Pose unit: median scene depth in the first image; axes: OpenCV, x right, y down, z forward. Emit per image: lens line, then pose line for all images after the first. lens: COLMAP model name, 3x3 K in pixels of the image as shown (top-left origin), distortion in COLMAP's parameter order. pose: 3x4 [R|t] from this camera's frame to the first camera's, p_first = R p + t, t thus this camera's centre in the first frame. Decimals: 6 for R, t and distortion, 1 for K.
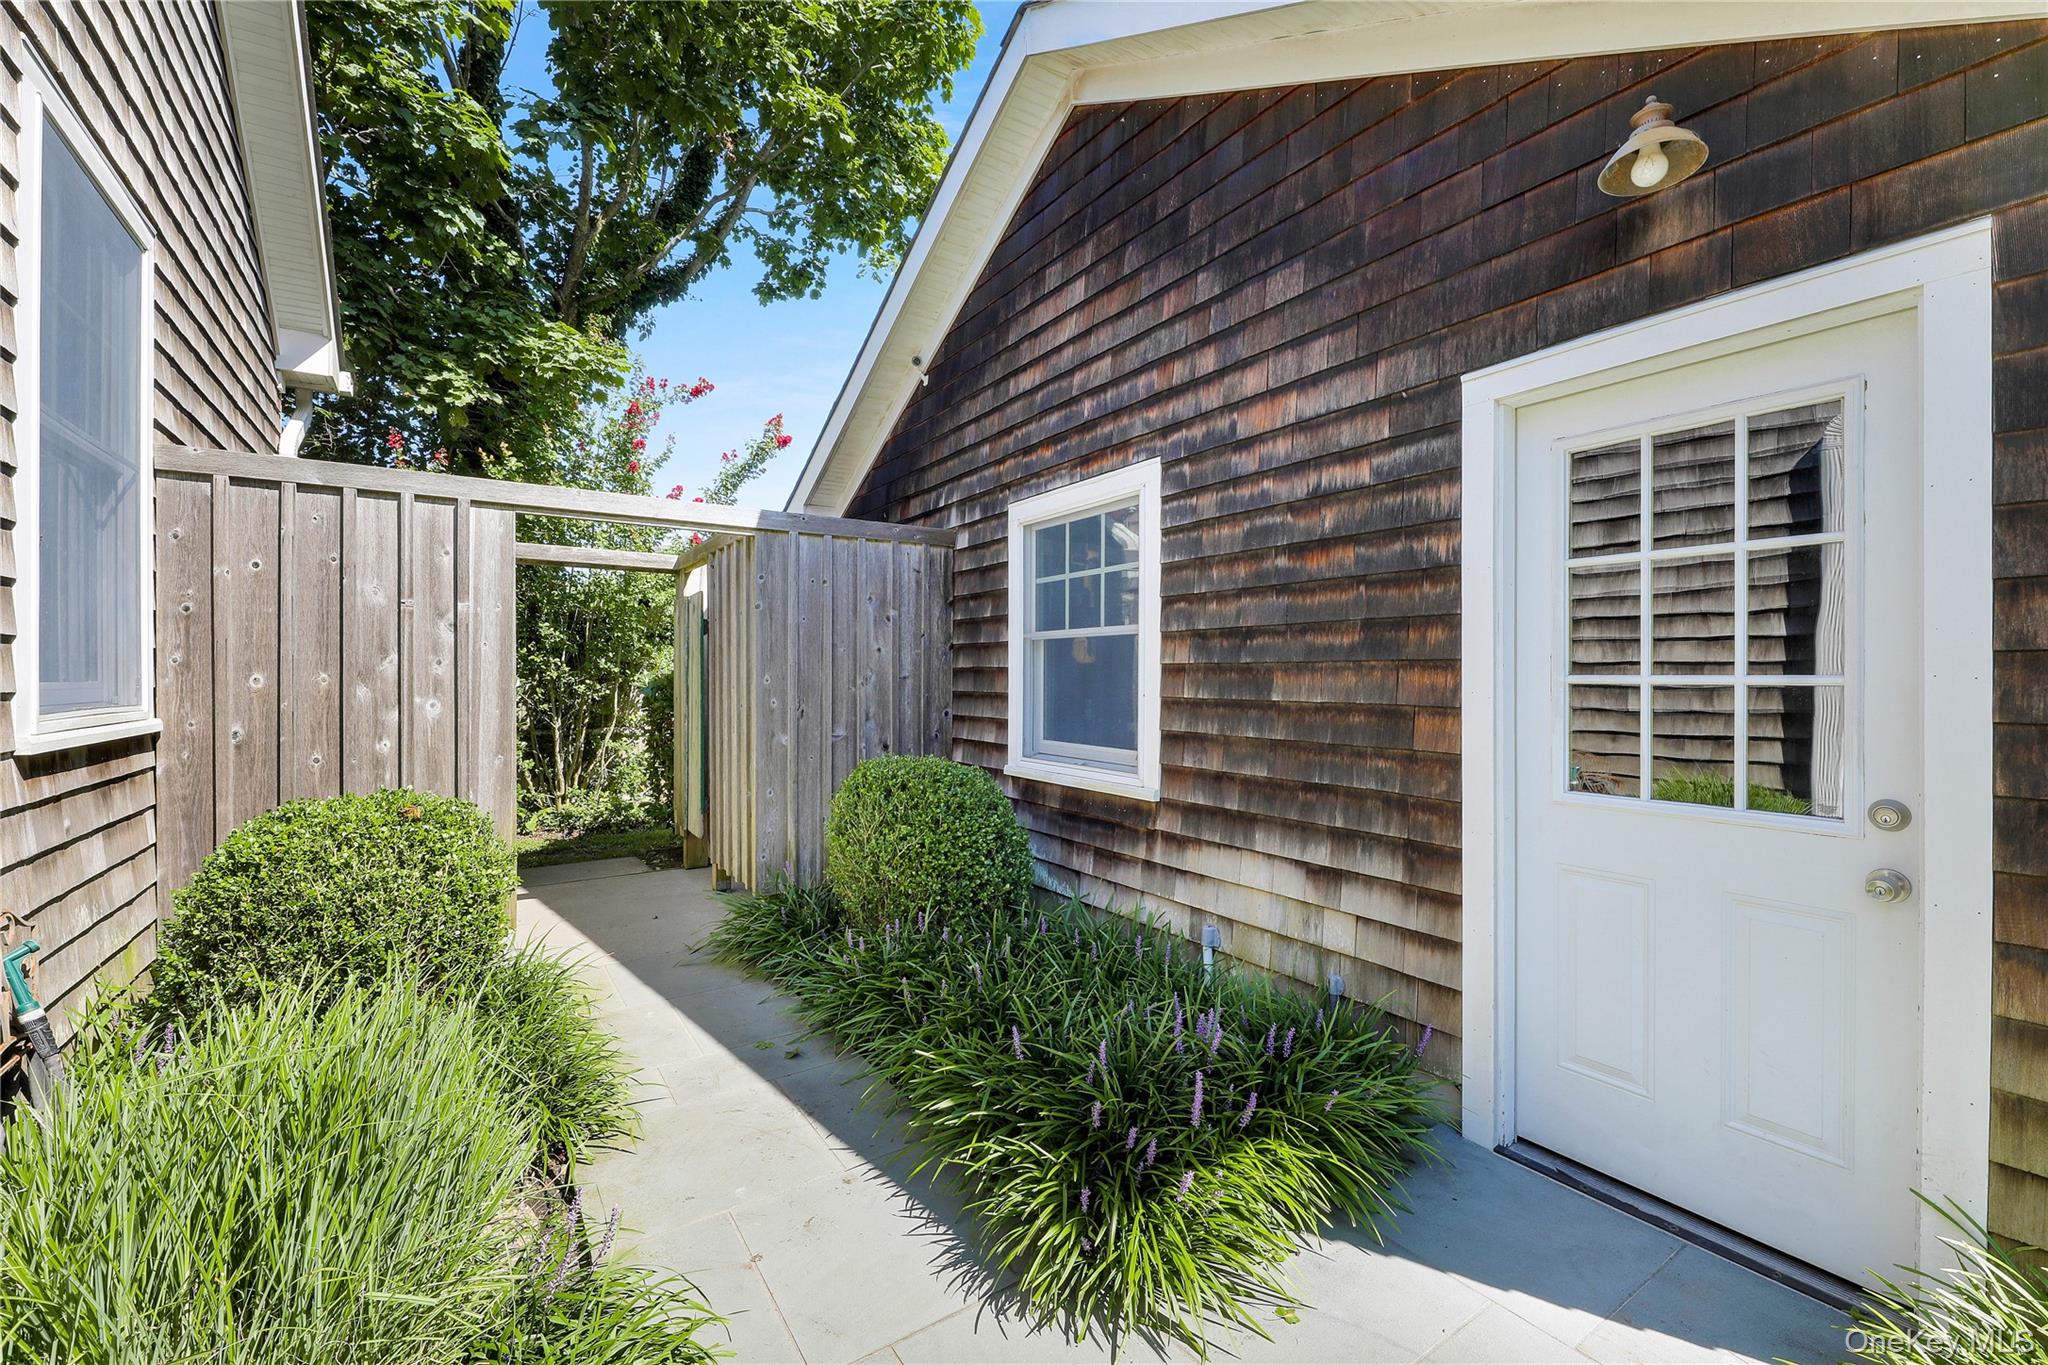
lens RADIAL K [[836.5, 0, 998.6], [0, 836.5, 681.6], [0, 0, 1]] dist [0.000314, 0.000036]
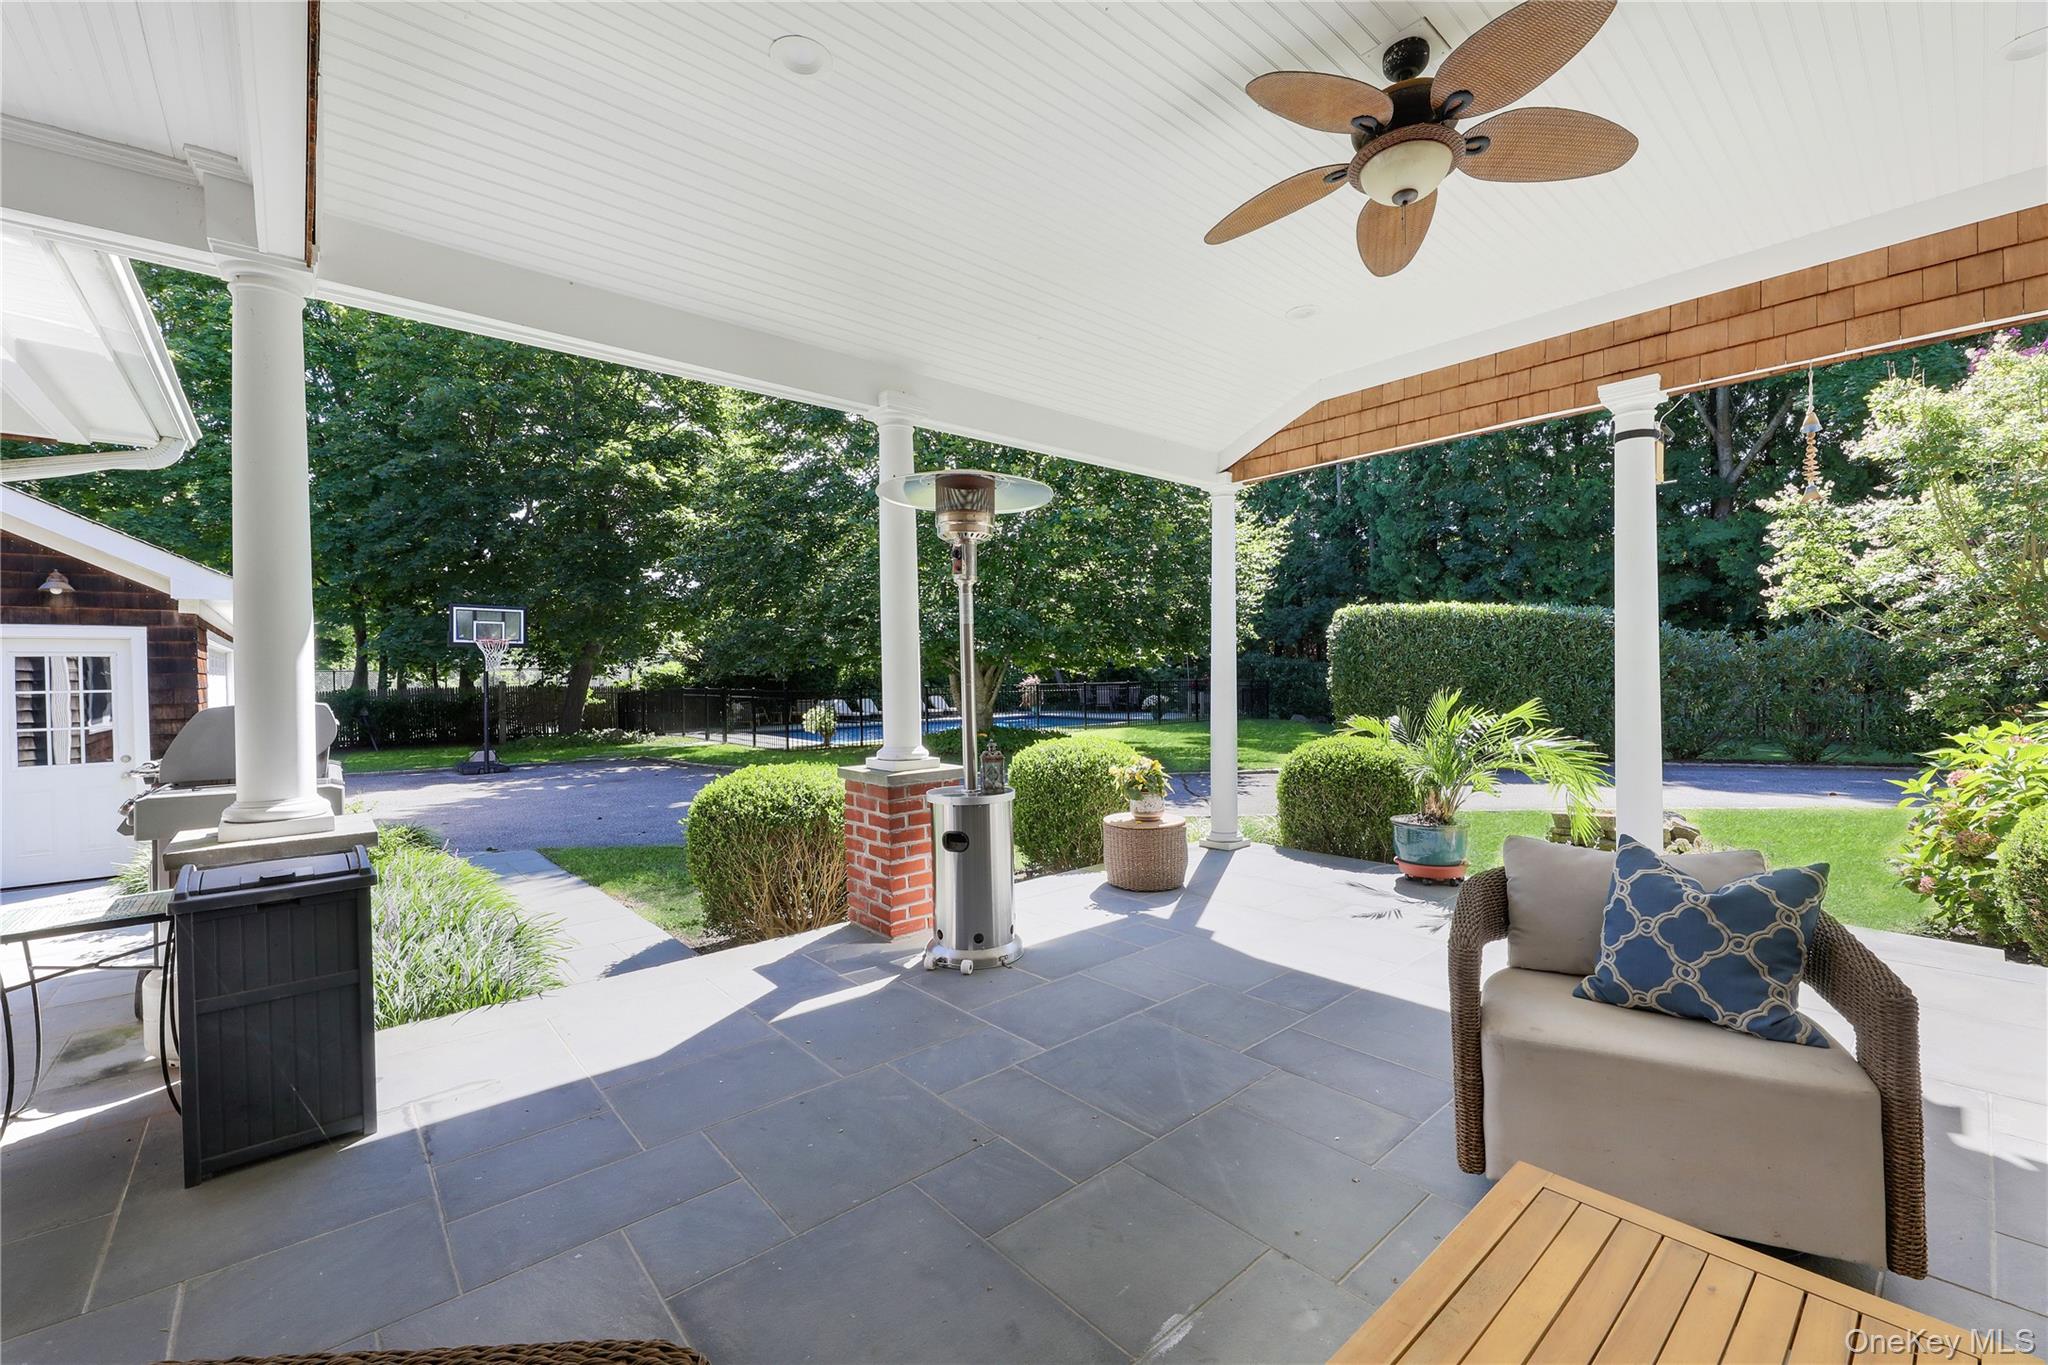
lens RADIAL K [[836.5, 0, 998.6], [0, 836.5, 681.6], [0, 0, 1]] dist [0.000314, 0.000036]
pose [[-0.121358, -0.002003, 0.992607, -3.181280], [0.024907, 0.999677, 0.005063, -0.147912], [-0.992296, 0.025337, -0.121269, -2.482906]]
